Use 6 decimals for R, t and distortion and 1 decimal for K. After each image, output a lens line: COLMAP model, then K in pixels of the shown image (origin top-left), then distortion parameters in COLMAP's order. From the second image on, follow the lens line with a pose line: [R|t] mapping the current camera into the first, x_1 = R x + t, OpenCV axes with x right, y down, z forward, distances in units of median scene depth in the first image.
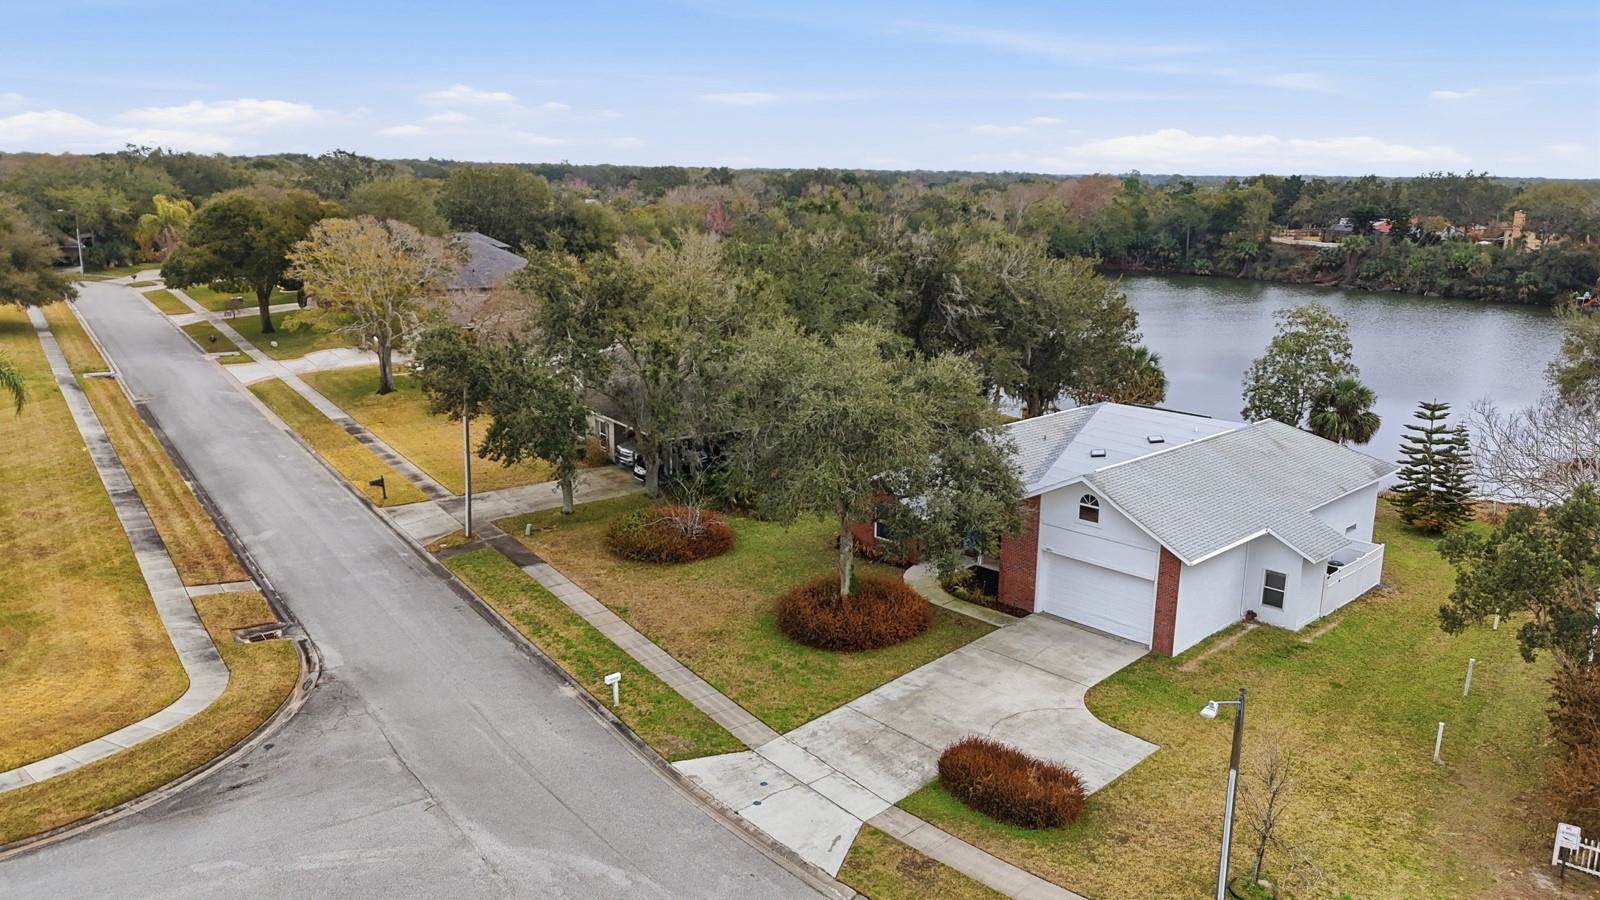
lens RADIAL K [[1171.4, 0, 807.9], [0, 1171.4, 457.6], [0, 0, 1]] dist [0.069599, -0.059431]
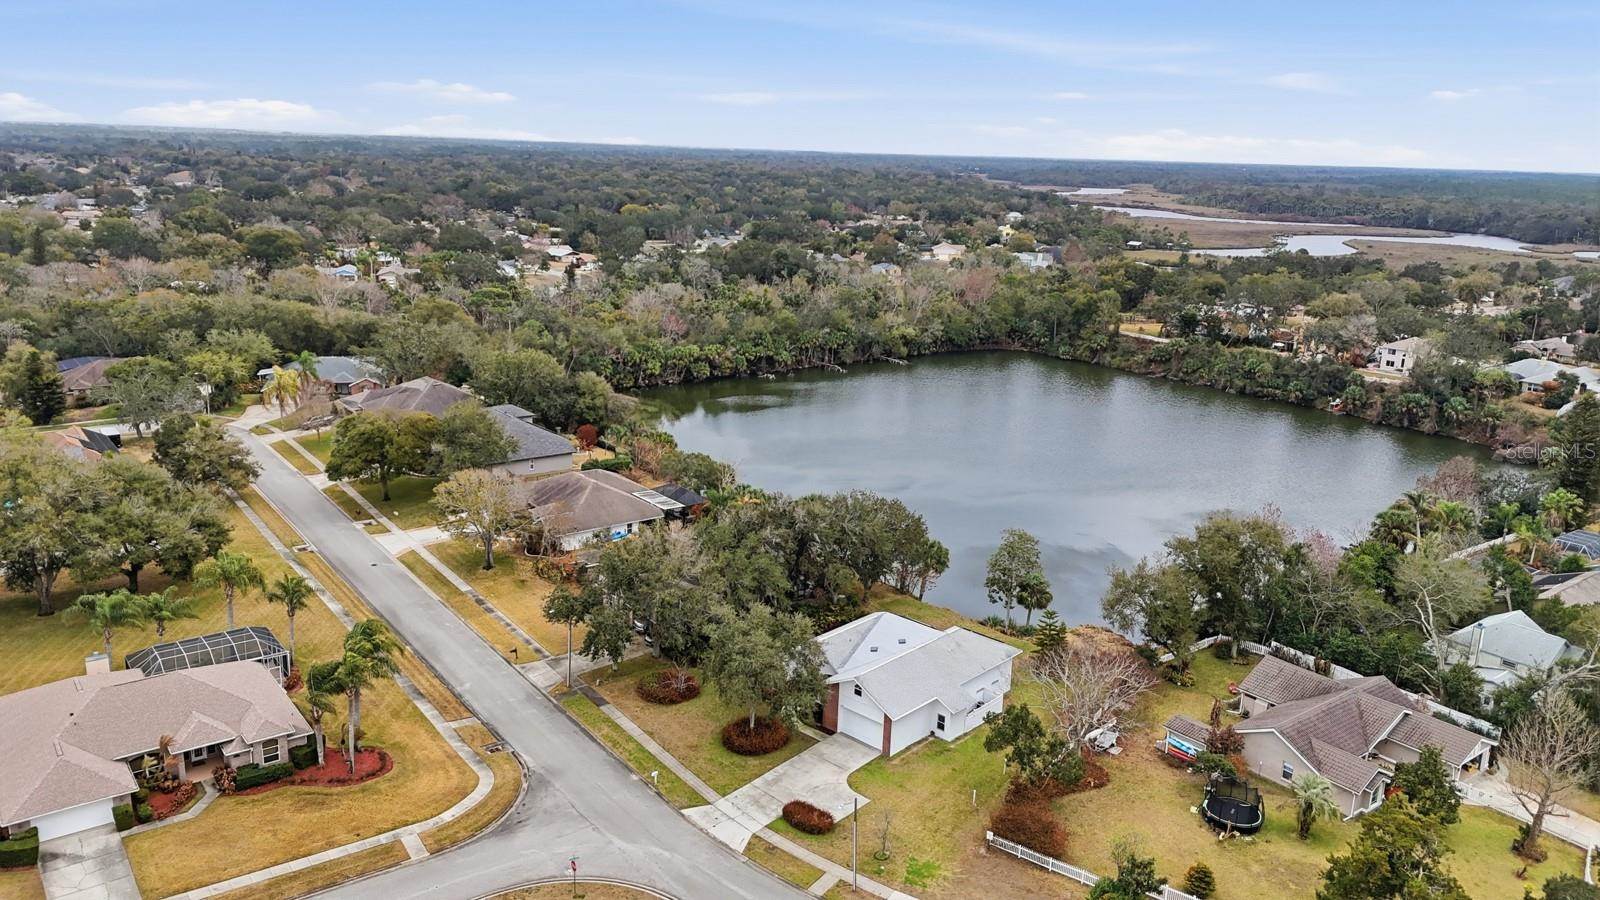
lens RADIAL K [[1171.4, 0, 805.9], [0, 1171.4, 447.8], [0, 0, 1]] dist [0.069599, -0.059431]
pose [[0.998788, 0.004891, 0.048980, 0.022021], [-0.005541, 0.999898, 0.013138, -0.446359], [-0.048911, -0.013394, 0.998713, -1.241908]]
